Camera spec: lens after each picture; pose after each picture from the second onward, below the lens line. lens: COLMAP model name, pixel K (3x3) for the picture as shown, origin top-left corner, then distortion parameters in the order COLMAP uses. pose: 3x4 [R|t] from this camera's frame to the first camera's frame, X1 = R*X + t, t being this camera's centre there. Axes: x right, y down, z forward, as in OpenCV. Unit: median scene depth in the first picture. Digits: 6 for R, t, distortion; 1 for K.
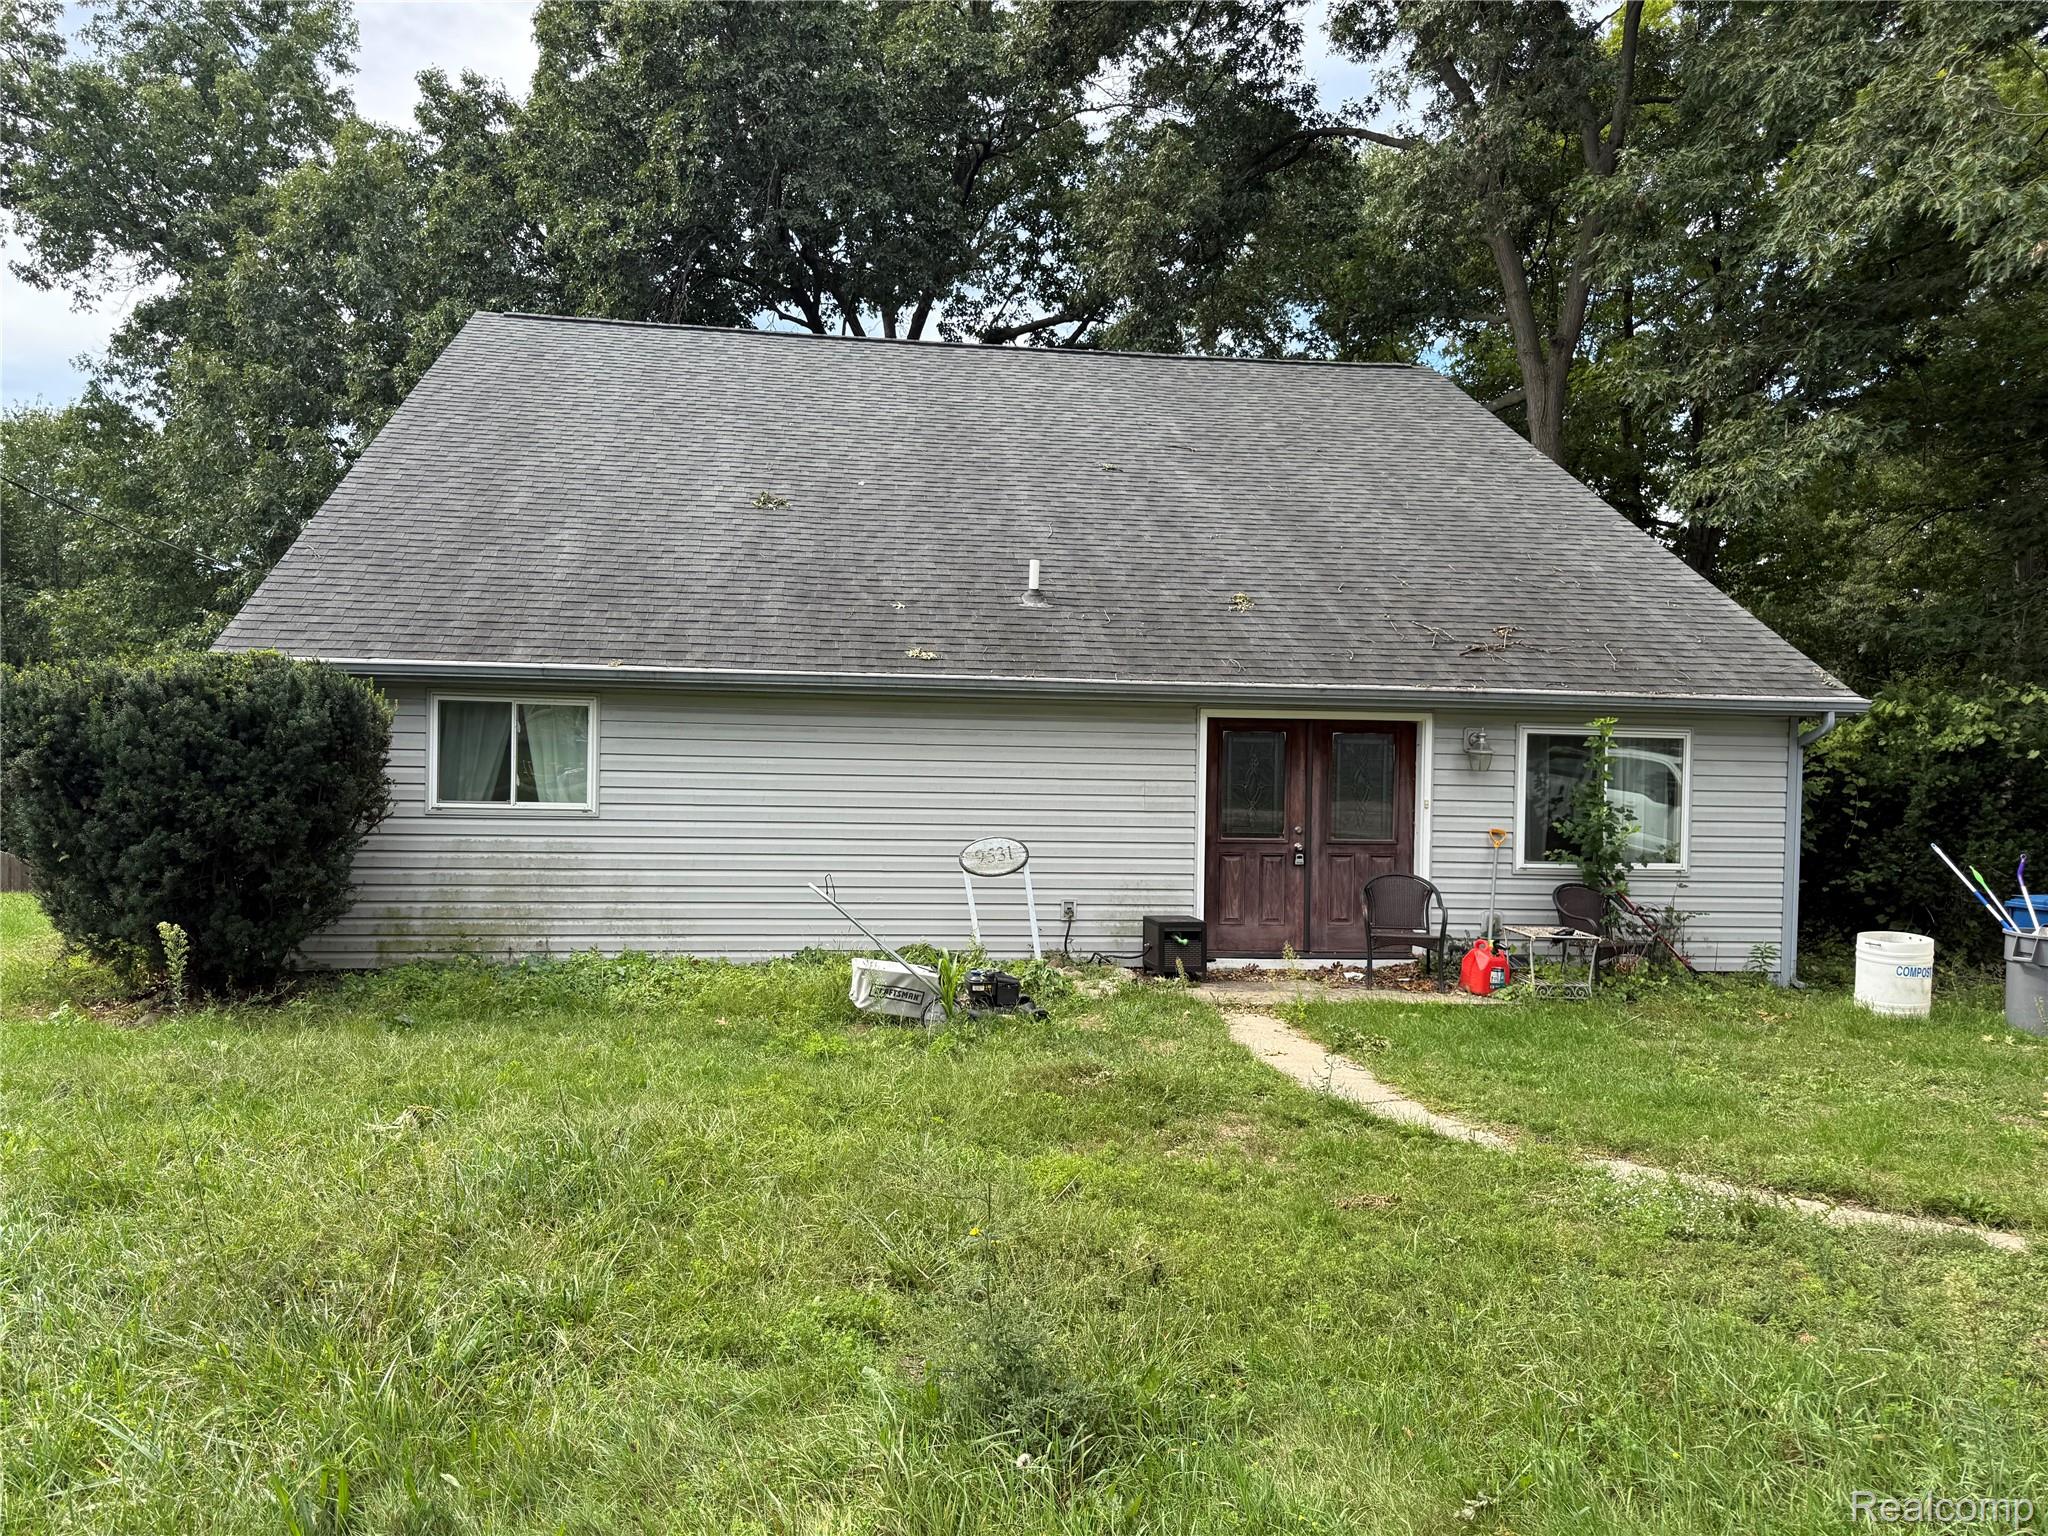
lens RADIAL K [[1431.9, 0, 1020.3], [0, 1431.9, 758.6], [0, 0, 1]] dist [0.014633, -0.004297]
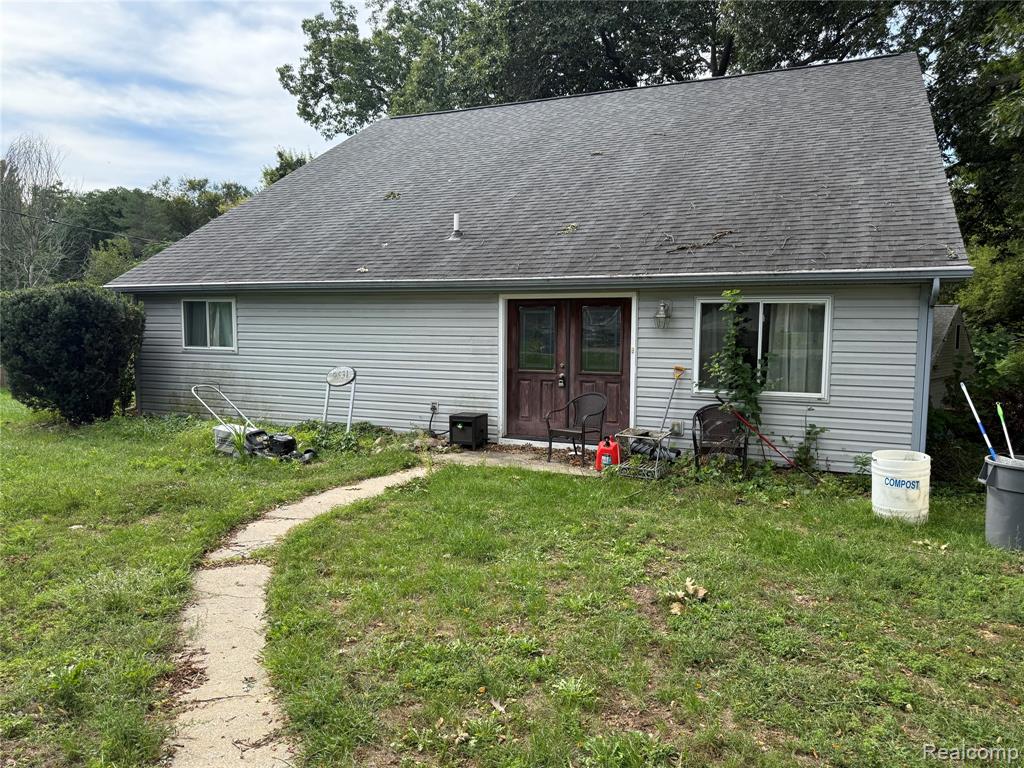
lens RADIAL K [[715.9, 0, 511.5], [0, 715.9, 389.9], [0, 0, 1]] dist [0.014633, -0.004297]
pose [[0.868609, 0.032067, -0.494459, 0.560671], [0.008018, 0.996863, 0.078736, 0.012452], [0.495433, -0.072355, 0.865627, 0.252797]]
